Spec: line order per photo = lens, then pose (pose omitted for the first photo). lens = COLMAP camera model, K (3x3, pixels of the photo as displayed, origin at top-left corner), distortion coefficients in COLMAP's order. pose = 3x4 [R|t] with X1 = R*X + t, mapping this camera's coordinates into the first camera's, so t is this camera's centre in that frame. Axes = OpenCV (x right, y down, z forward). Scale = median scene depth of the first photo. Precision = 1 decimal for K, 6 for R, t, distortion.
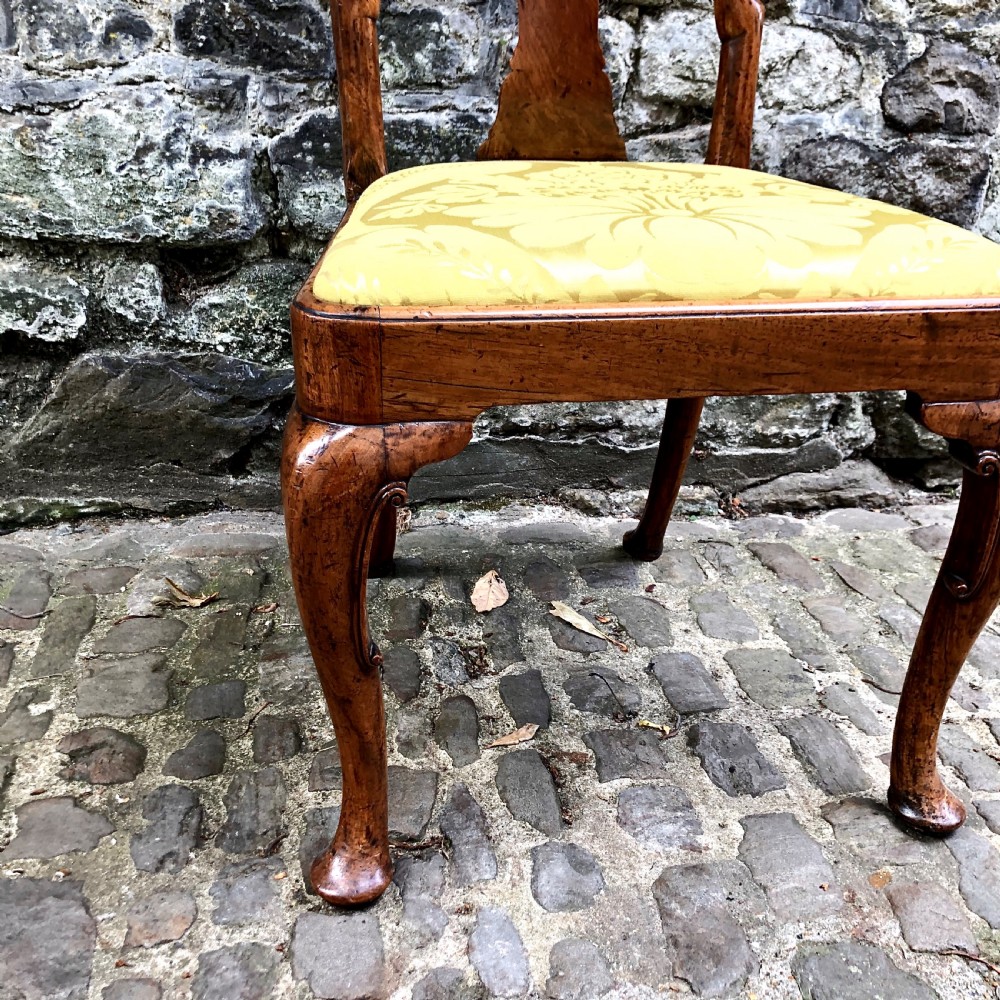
lens RADIAL K [[1102.6, 0, 506.0], [0, 1102.6, 508.5], [0, 0, 1]] dist [0.010579, 0.000000]
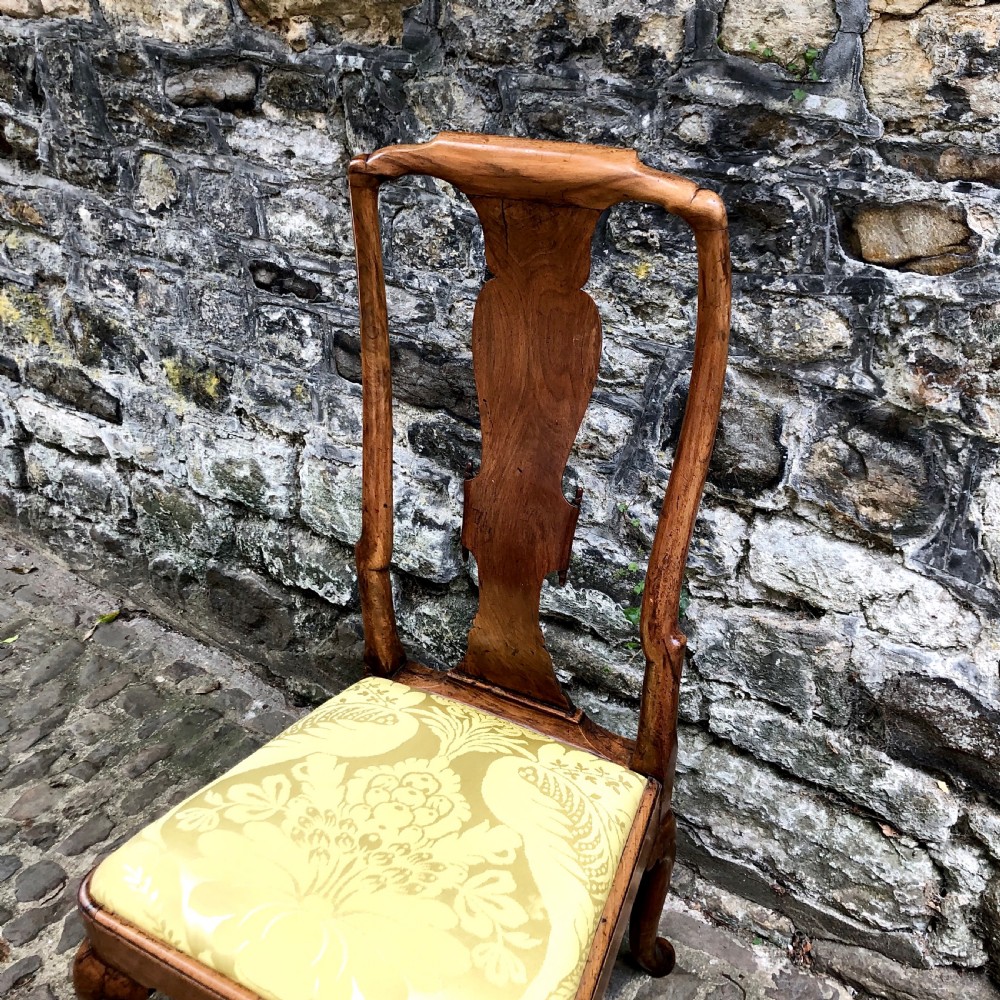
lens RADIAL K [[1102.6, 0, 508.0], [0, 1102.6, 495.2], [0, 0, 1]] dist [0.010579, 0.000000]
pose [[0.740153, 0.292394, -0.605541, 0.570247], [-0.222879, 0.956284, 0.189330, -0.607473], [0.634428, -0.005171, 0.772965, 0.063155]]
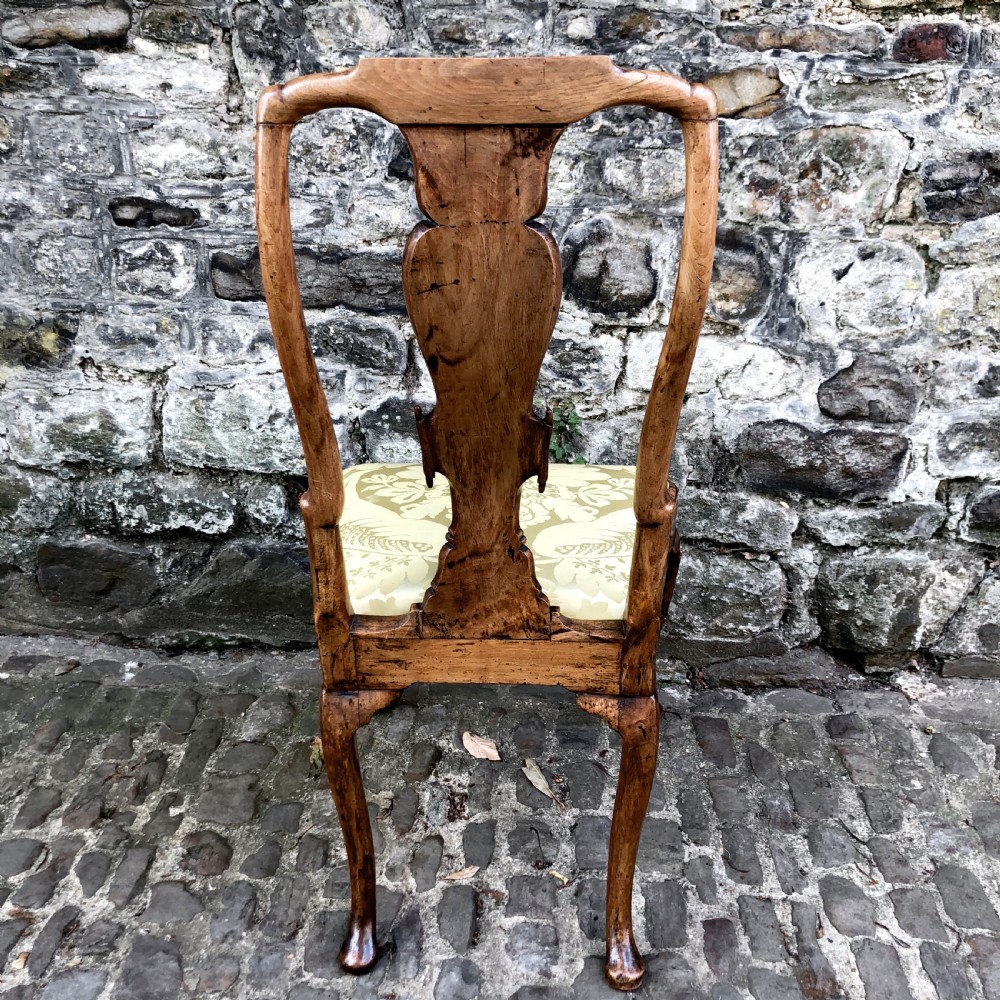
lens RADIAL K [[1102.6, 0, 509.6], [0, 1102.6, 500.9], [0, 0, 1]] dist [0.010579, 0.000000]
pose [[0.979888, 0.076949, -0.184115, 0.244302], [-0.068700, 0.996344, 0.050776, -0.301082], [0.187349, -0.037106, 0.981592, -0.359515]]
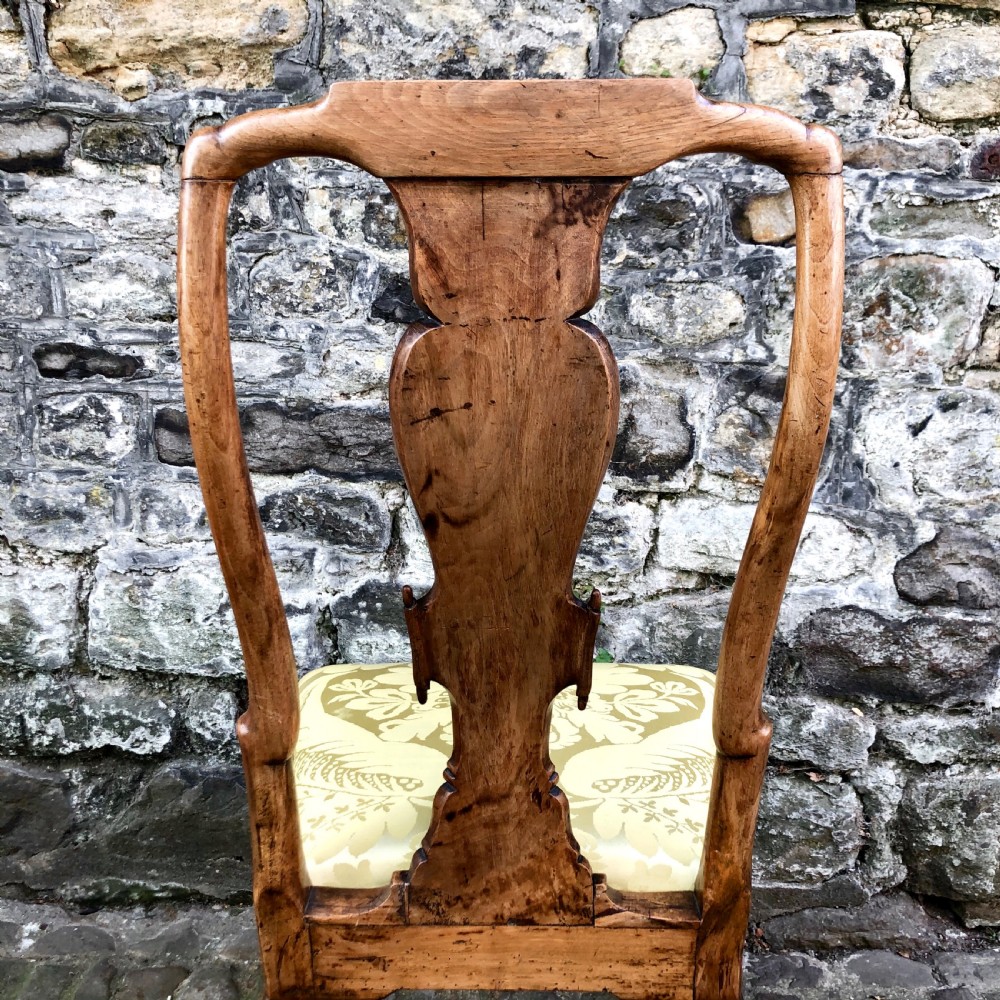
lens RADIAL K [[1074.0, 0, 504.3], [0, 1074.0, 484.1], [0, 0, 1]] dist [0.010867, 0.000000]
pose [[0.983202, 0.036179, -0.178901, 0.161037], [-0.061467, 0.988538, -0.137896, -0.305478], [0.171862, 0.146576, 0.974156, -0.083971]]
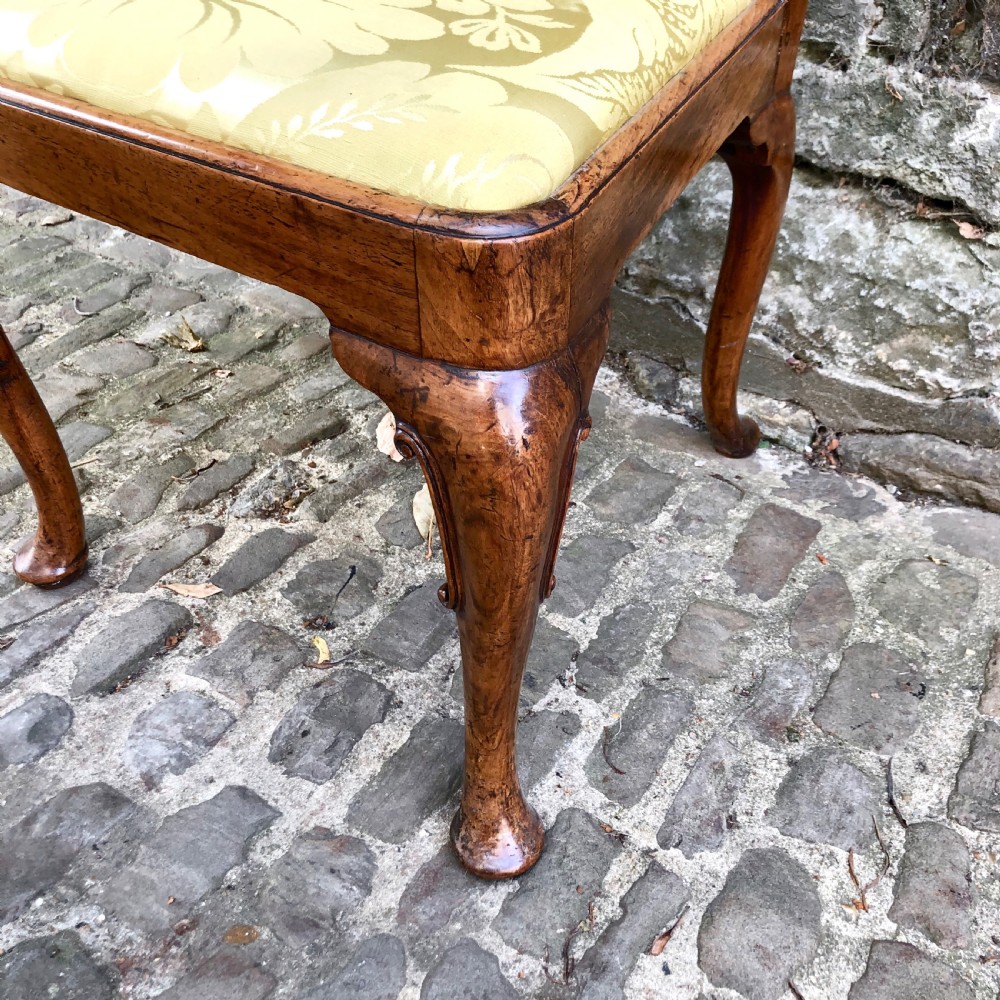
lens RADIAL K [[1102.6, 0, 505.8], [0, 1102.6, 496.4], [0, 0, 1]] dist [0.010579, 0.000000]
pose [[0.733014, 0.379490, -0.564516, 0.542098], [-0.240295, 0.920866, 0.307023, -0.166058], [0.636356, -0.089401, 0.766197, 0.360537]]
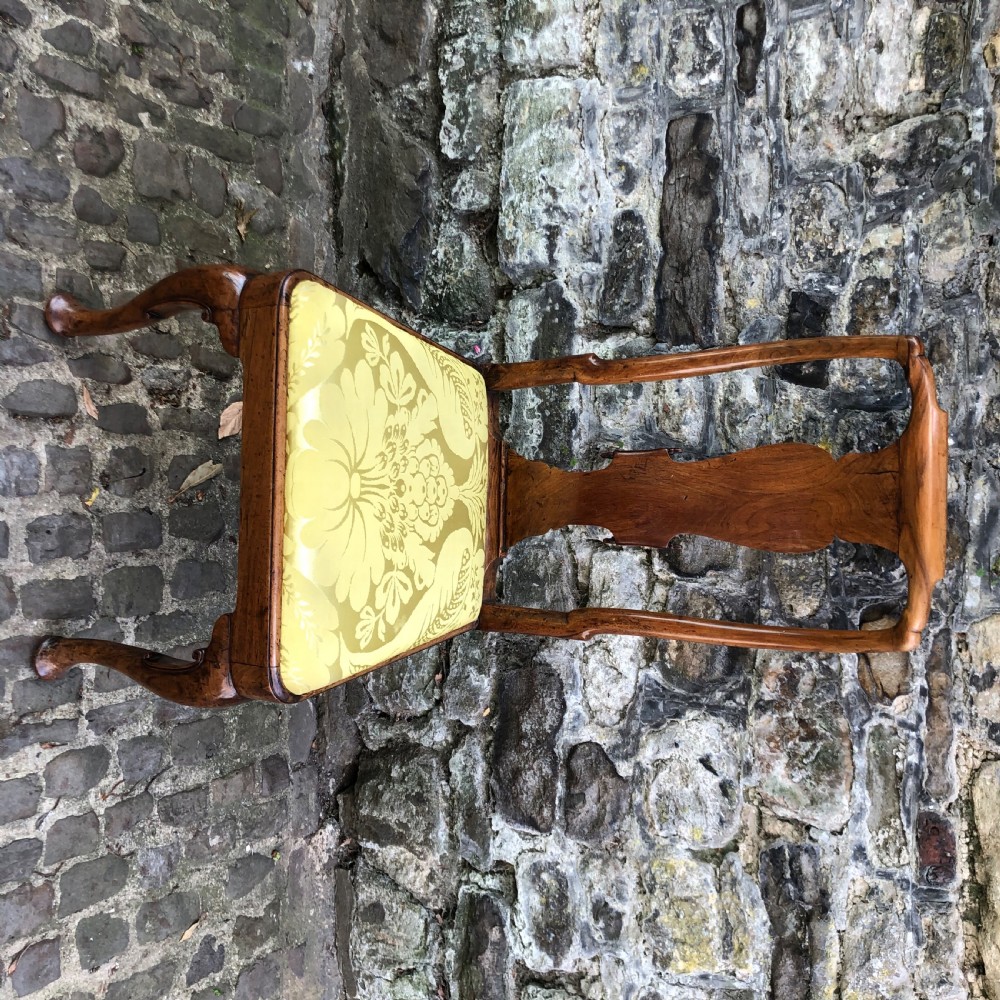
lens RADIAL K [[1102.6, 0, 502.6], [0, 1102.6, 510.0], [0, 0, 1]] dist [0.010579, 0.000000]
pose [[-0.057603, 0.988936, -0.136703, 0.265079], [-0.985564, -0.034494, 0.165751, -0.495826], [0.159201, 0.144277, 0.976647, -0.324694]]
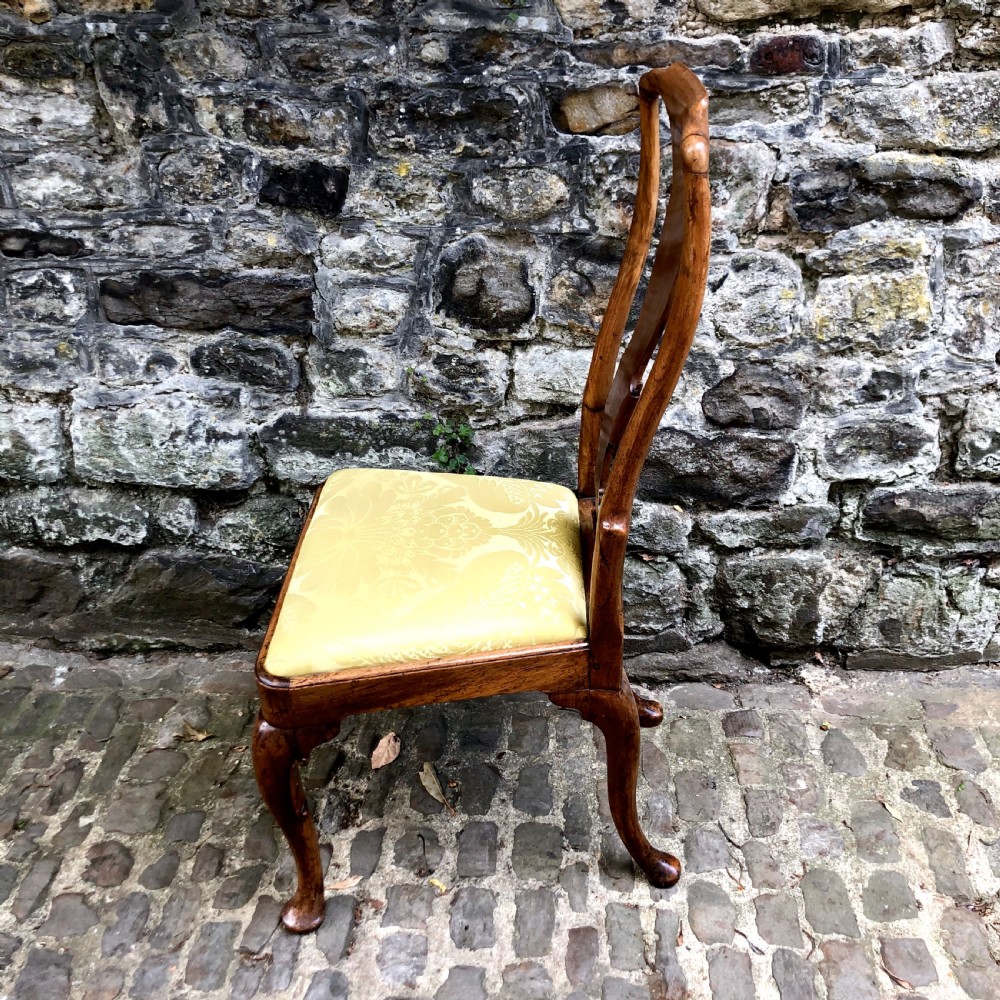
lens RADIAL K [[1102.6, 0, 509.8], [0, 1102.6, 496.6], [0, 0, 1]] dist [0.010579, 0.000000]
pose [[0.972629, 0.067457, -0.222356, 0.433920], [-0.040714, 0.991604, 0.122734, -0.430510], [0.228768, -0.110322, 0.967210, -0.333340]]
